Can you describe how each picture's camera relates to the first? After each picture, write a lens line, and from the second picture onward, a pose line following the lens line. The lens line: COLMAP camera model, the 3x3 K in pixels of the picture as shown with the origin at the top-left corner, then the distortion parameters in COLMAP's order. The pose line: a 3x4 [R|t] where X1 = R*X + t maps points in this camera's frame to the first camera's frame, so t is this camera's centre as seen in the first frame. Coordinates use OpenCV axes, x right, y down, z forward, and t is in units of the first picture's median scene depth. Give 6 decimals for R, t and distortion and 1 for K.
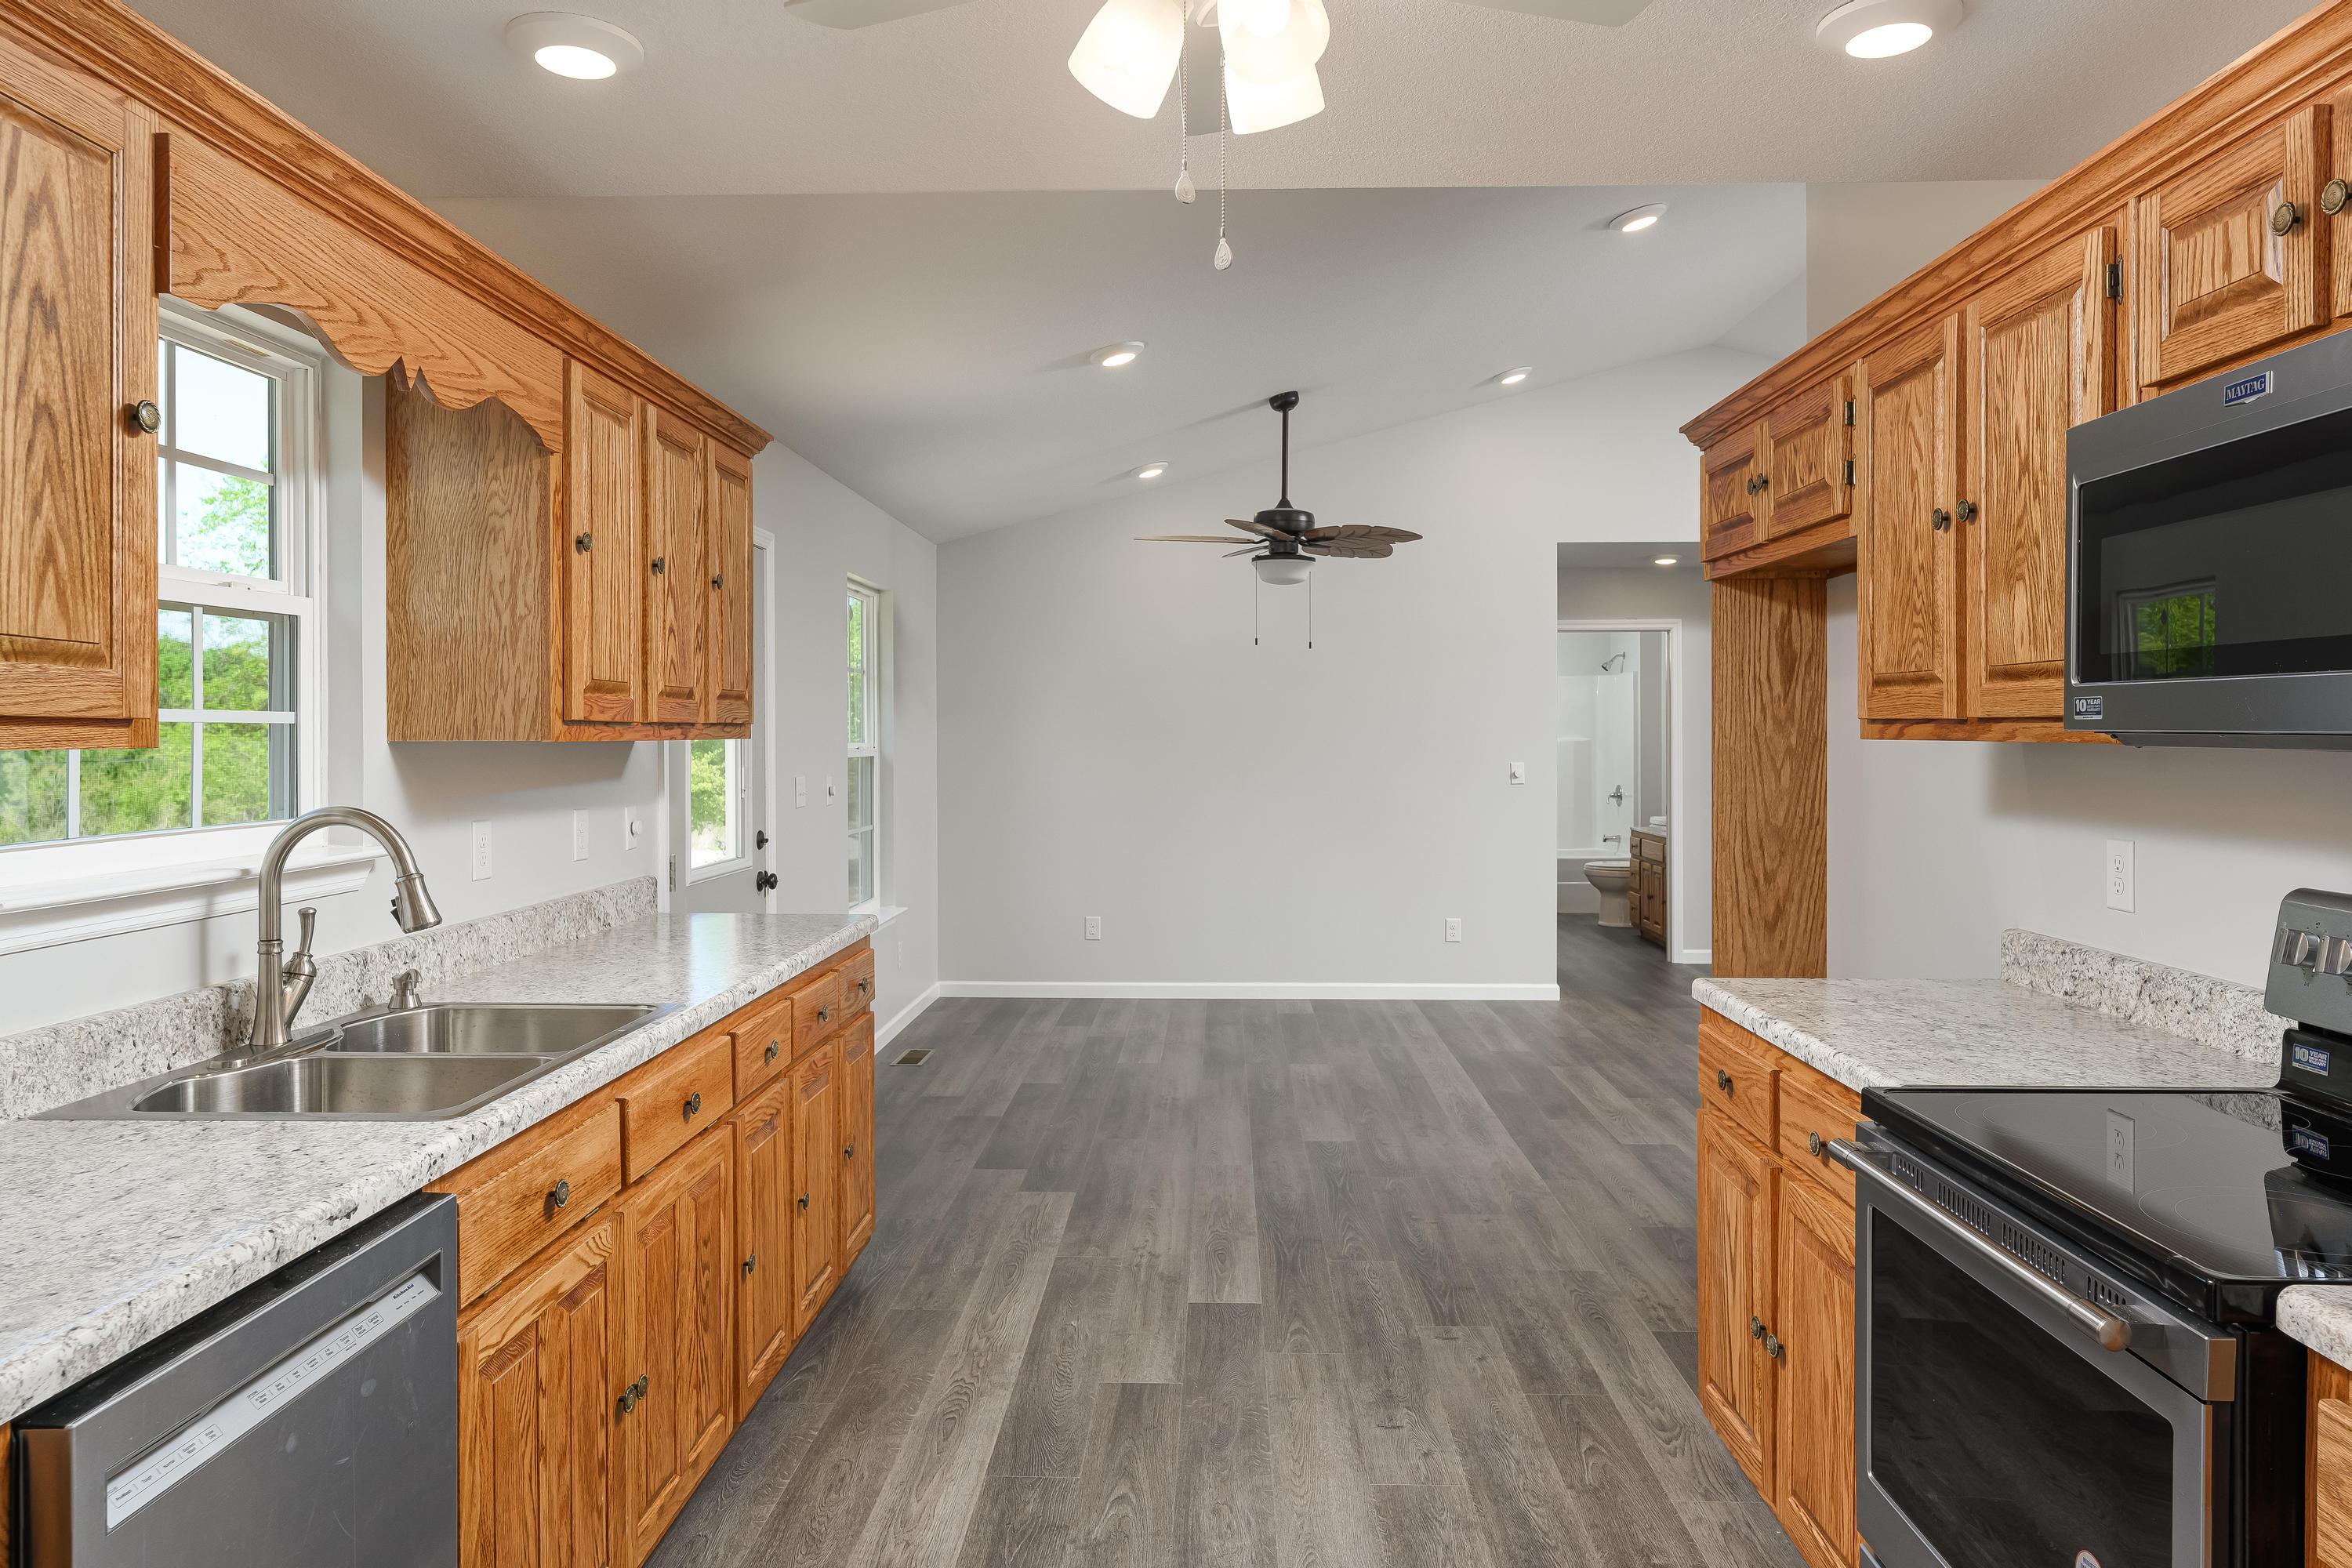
lens RADIAL K [[1532.9, 0, 1171.2], [0, 1532.9, 735.4], [0, 0, 1]] dist [0.001675, 0.000425]
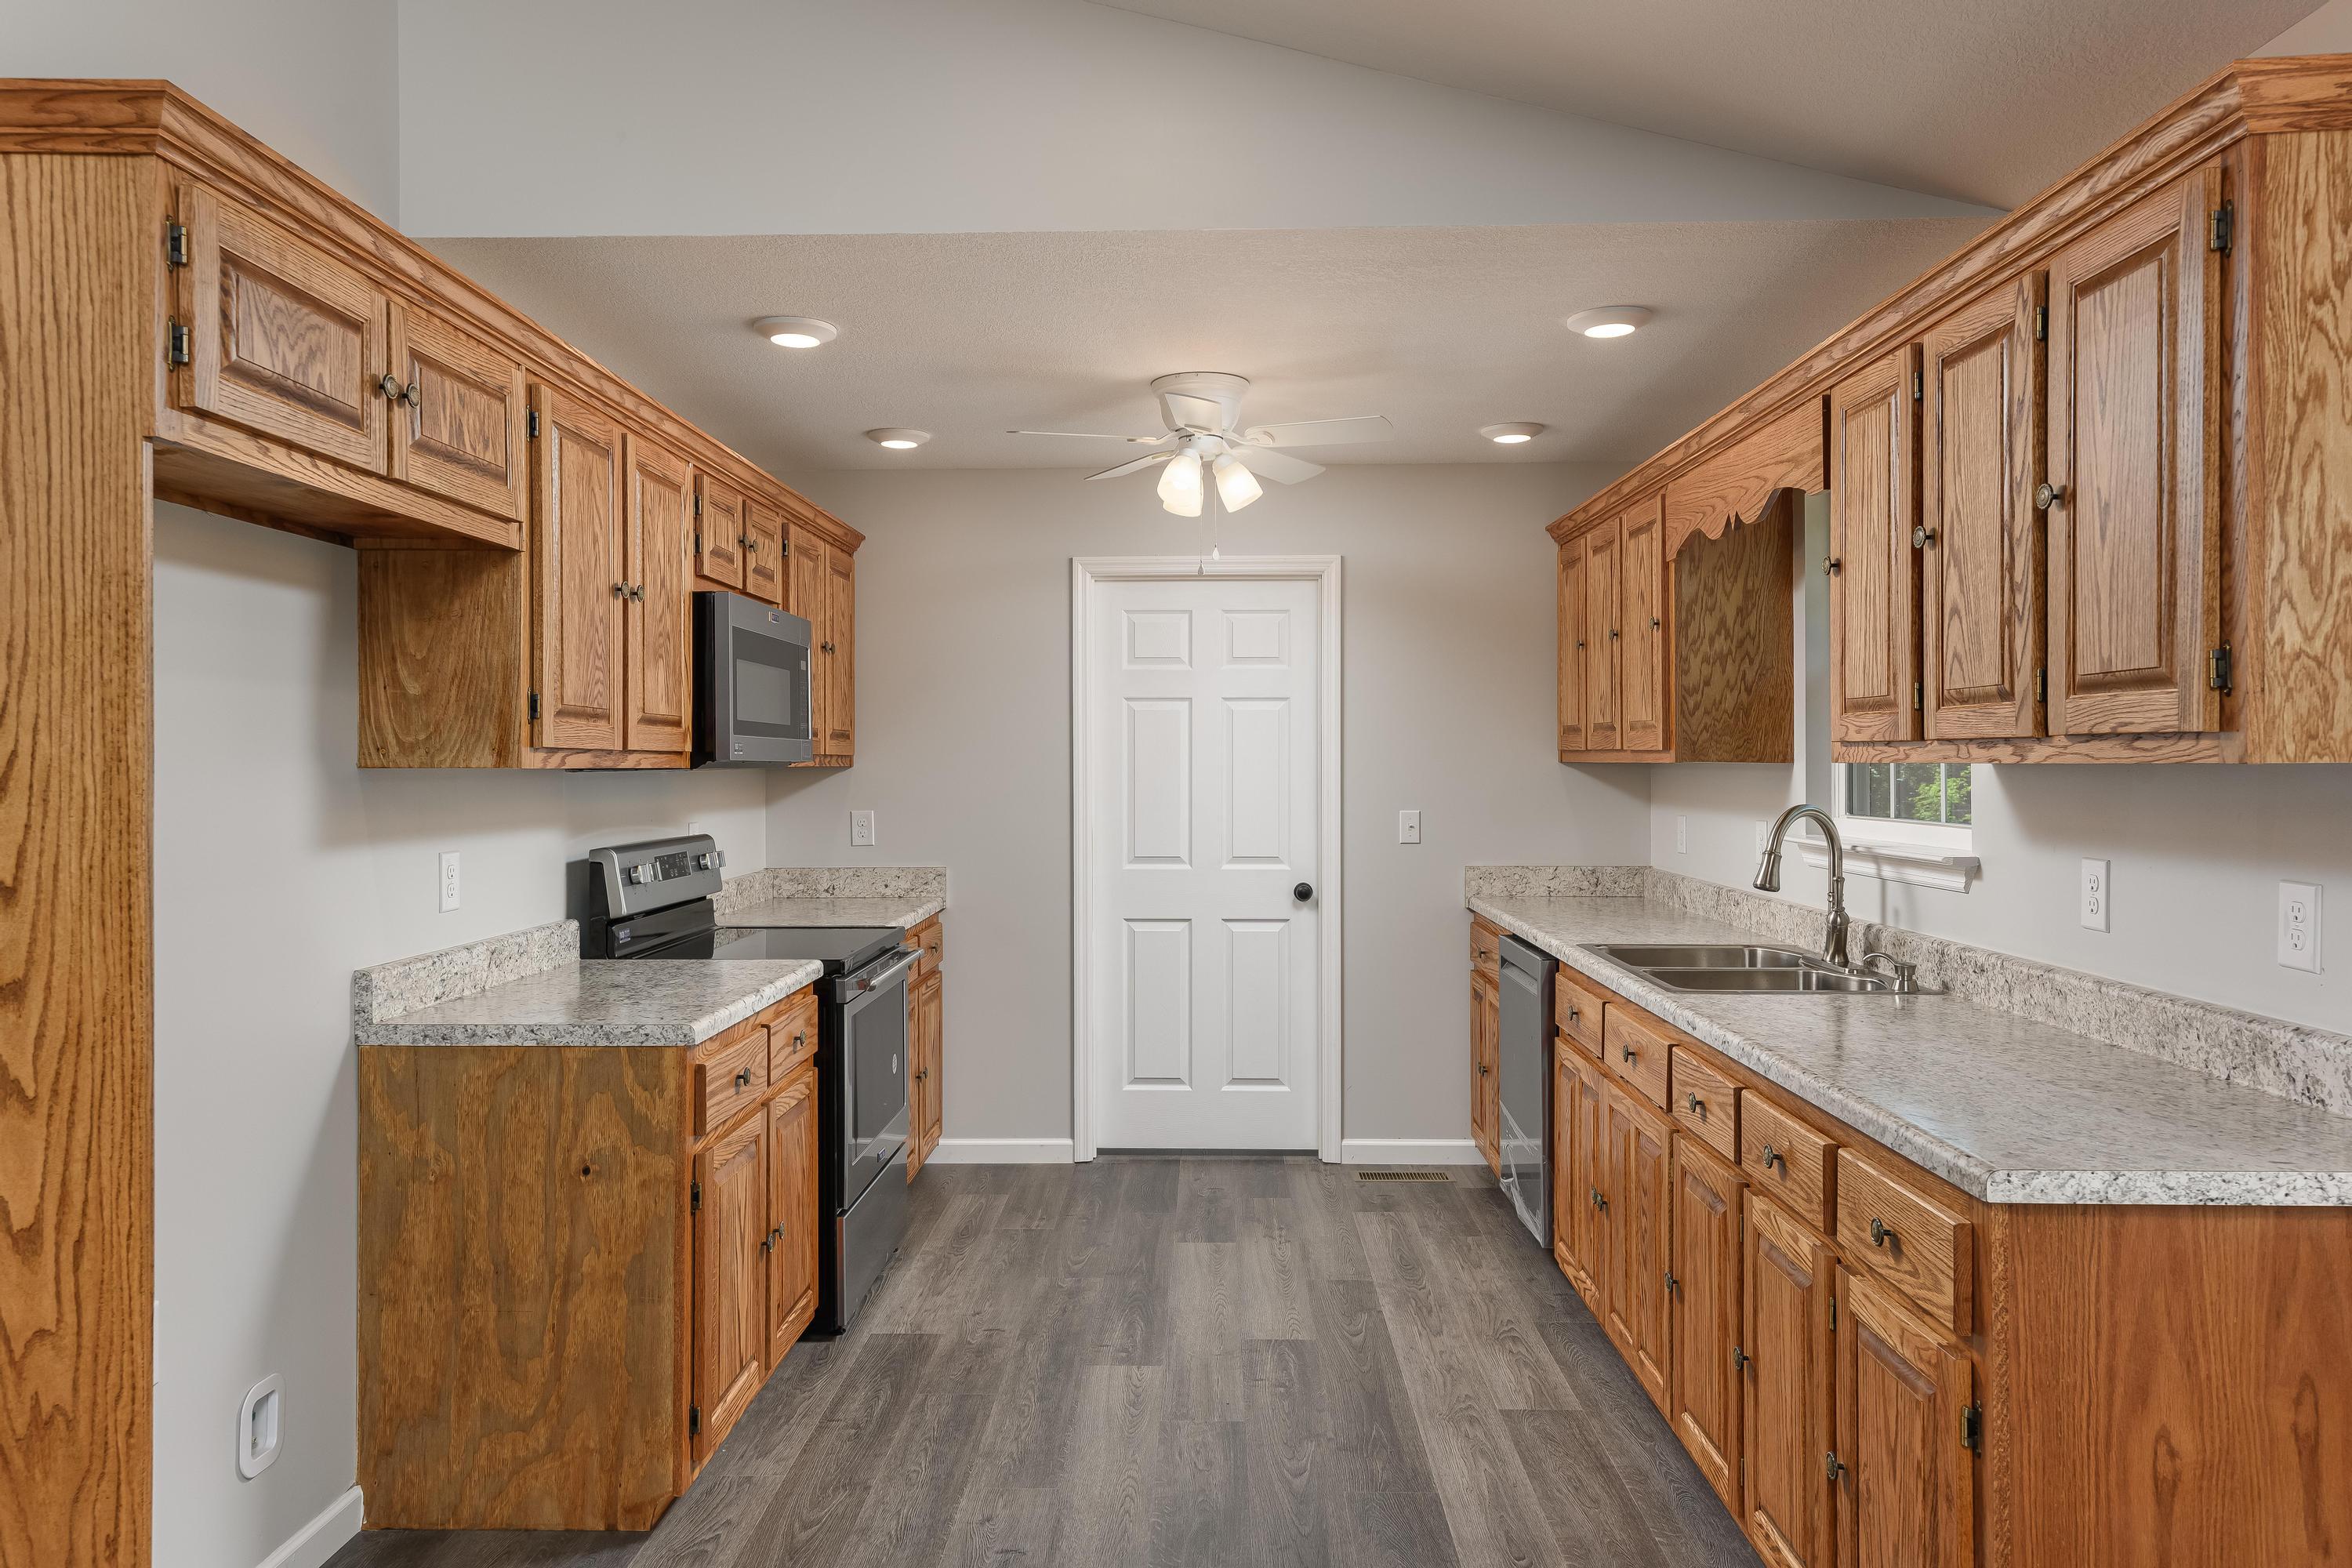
lens RADIAL K [[1554.2, 0, 1163.8], [0, 1554.2, 766.7], [0, 0, 1]] dist [0.009713, 0.005958]
pose [[-0.999978, 0.005736, -0.003243, 0.059769], [0.005719, 0.999969, 0.005372, -0.001749], [0.003274, 0.005354, -0.999980, 2.019305]]
